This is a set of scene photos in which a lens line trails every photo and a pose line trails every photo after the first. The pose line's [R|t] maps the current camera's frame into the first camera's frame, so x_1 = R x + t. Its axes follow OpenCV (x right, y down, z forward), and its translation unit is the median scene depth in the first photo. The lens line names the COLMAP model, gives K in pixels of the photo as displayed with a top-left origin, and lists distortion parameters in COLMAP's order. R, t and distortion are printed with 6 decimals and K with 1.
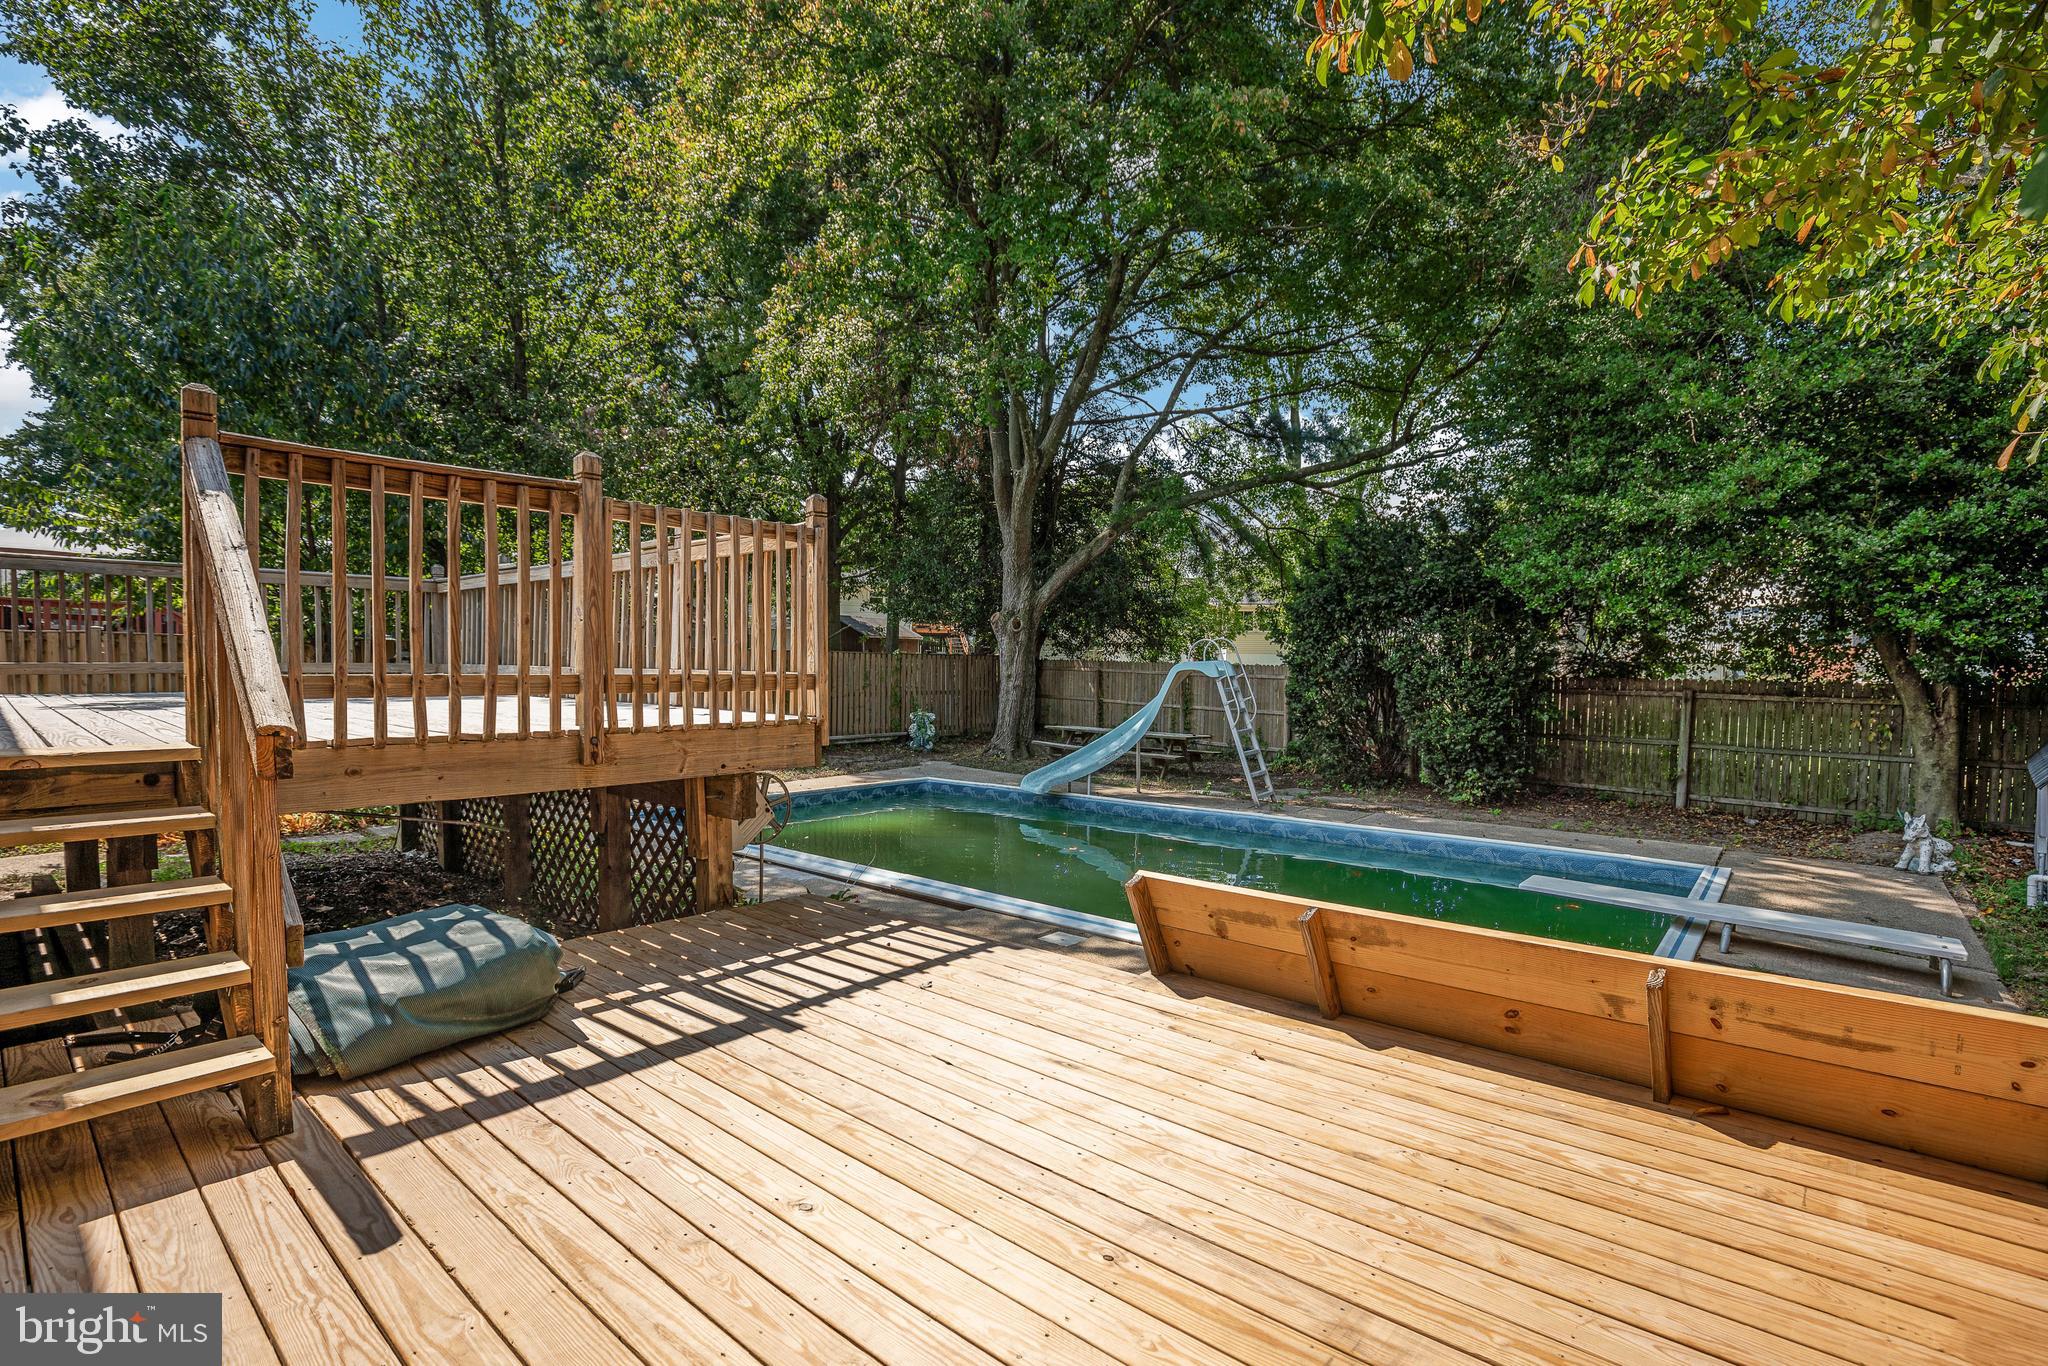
lens RADIAL K [[949.9, 0, 1080.5], [0, 949.9, 693.9], [0, 0, 1]] dist [-0.014557, 0.002704]
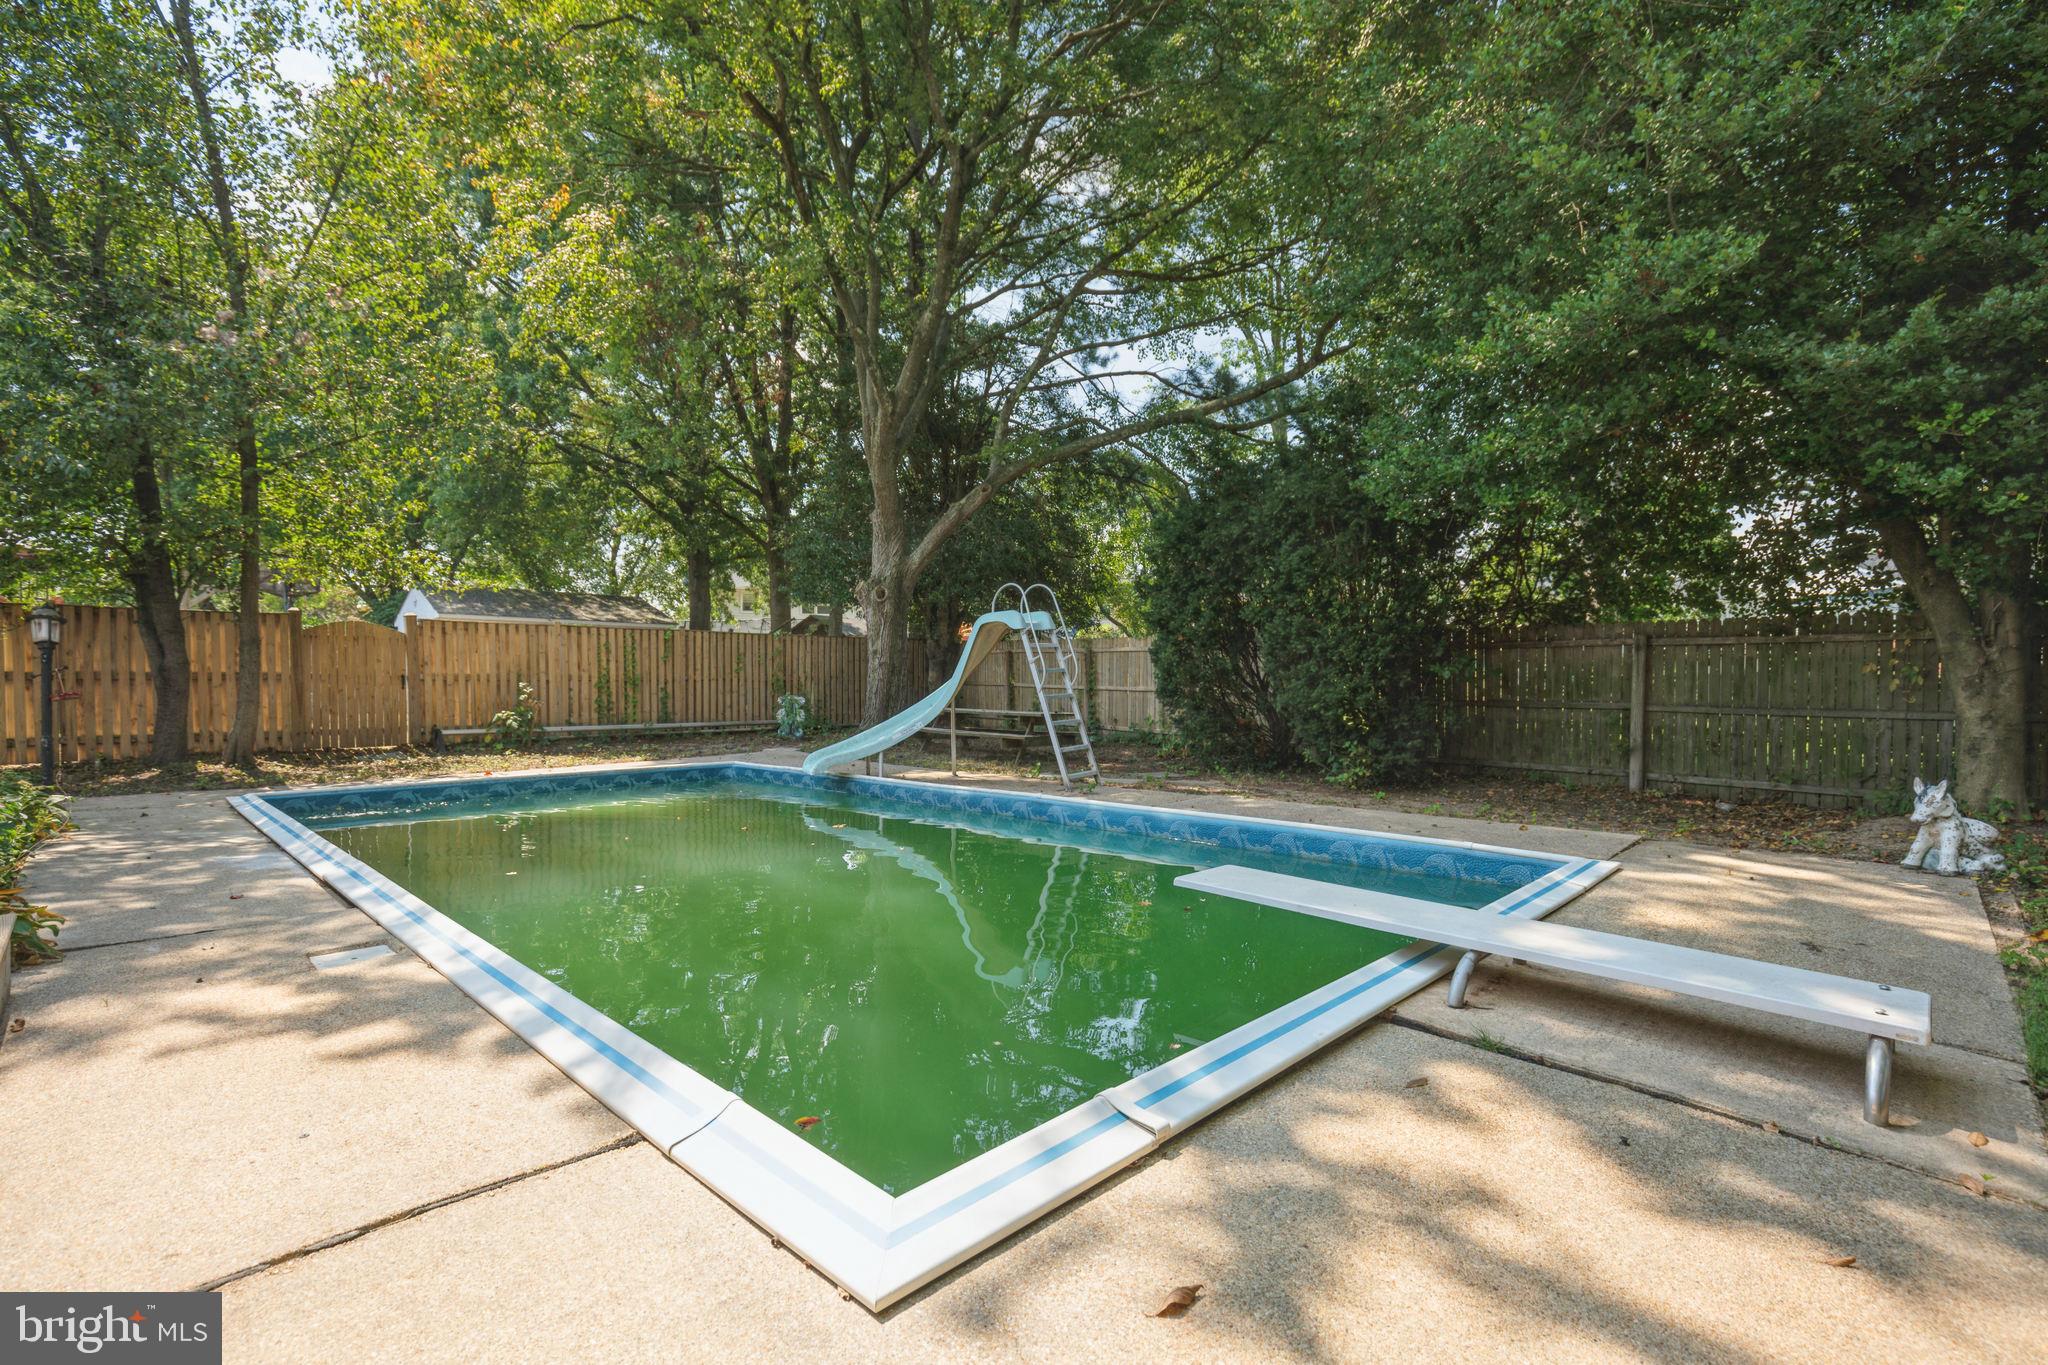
lens RADIAL K [[949.9, 0, 1018.4], [0, 949.9, 685.0], [0, 0, 1]] dist [-0.014557, 0.002704]
pose [[0.994809, -0.011691, -0.101086, 0.244071], [0.009754, 0.999760, -0.019635, 0.050392], [0.101291, 0.018547, 0.994684, 0.219822]]
